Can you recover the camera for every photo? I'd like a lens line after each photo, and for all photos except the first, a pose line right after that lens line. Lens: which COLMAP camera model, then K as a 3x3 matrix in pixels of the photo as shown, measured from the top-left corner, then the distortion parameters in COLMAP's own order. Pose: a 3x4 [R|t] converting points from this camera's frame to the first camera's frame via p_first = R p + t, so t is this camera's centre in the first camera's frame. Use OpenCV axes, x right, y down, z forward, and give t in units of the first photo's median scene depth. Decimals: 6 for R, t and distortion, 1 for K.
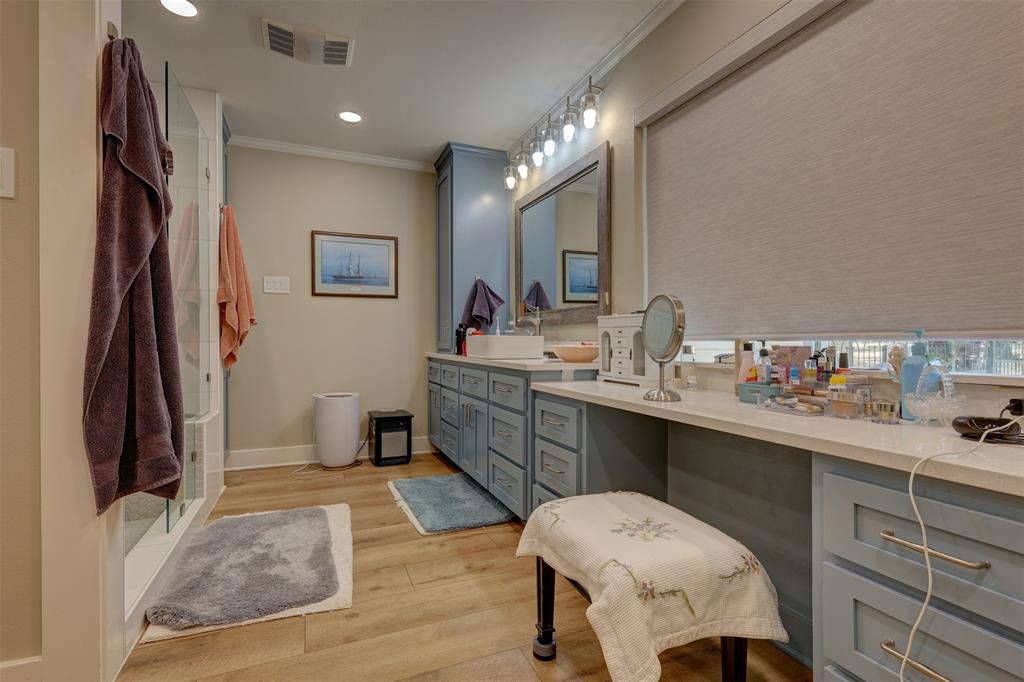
lens RADIAL K [[470.1, 0, 509.7], [0, 470.1, 339.6], [0, 0, 1]] dist [-0.000255, 0.000118]
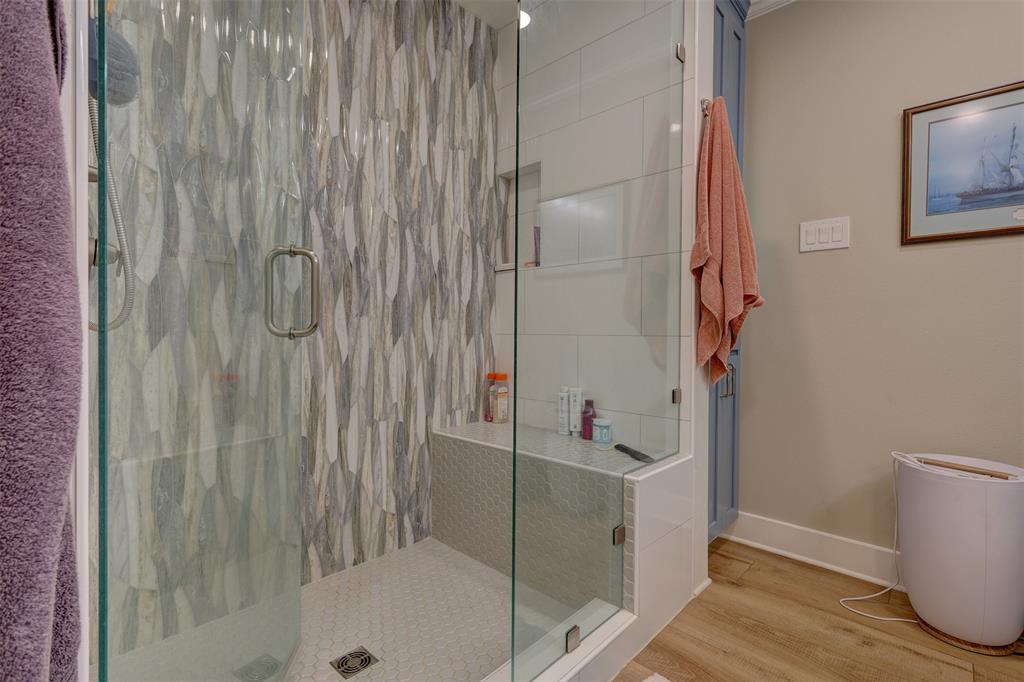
lens RADIAL K [[470.1, 0, 510.3], [0, 470.1, 341.2], [0, 0, 1]] dist [-0.000255, 0.000118]
pose [[0.404966, 0.015632, -0.914198, -0.157924], [-0.008233, 0.999876, 0.013449, 0.003610], [0.914295, 0.002080, 0.405044, 0.495051]]
